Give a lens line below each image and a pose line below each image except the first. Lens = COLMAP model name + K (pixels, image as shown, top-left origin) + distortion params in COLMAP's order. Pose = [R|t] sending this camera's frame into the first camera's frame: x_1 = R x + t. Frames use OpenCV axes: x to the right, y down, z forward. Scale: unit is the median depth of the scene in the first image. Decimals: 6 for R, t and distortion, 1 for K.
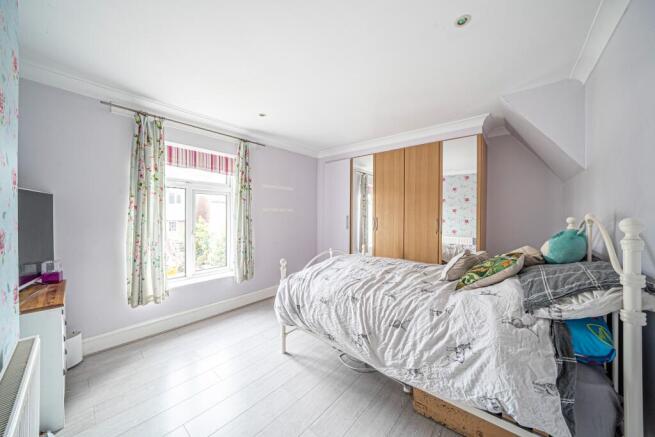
lens RADIAL K [[225.5, 0, 325.5], [0, 225.5, 215.8], [0, 0, 1]] dist [-0.021195, 0.000136]
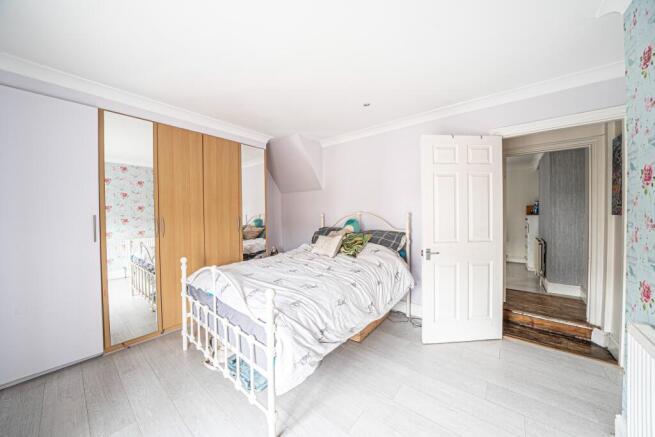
lens RADIAL K [[225.5, 0, 324.8], [0, 225.5, 214.8], [0, 0, 1]] dist [-0.021195, 0.000136]
pose [[-0.013679, -0.014331, 0.999804, -0.541039], [0.008815, 0.999857, 0.014452, -0.006486], [-0.999868, 0.009011, -0.013551, 0.608183]]
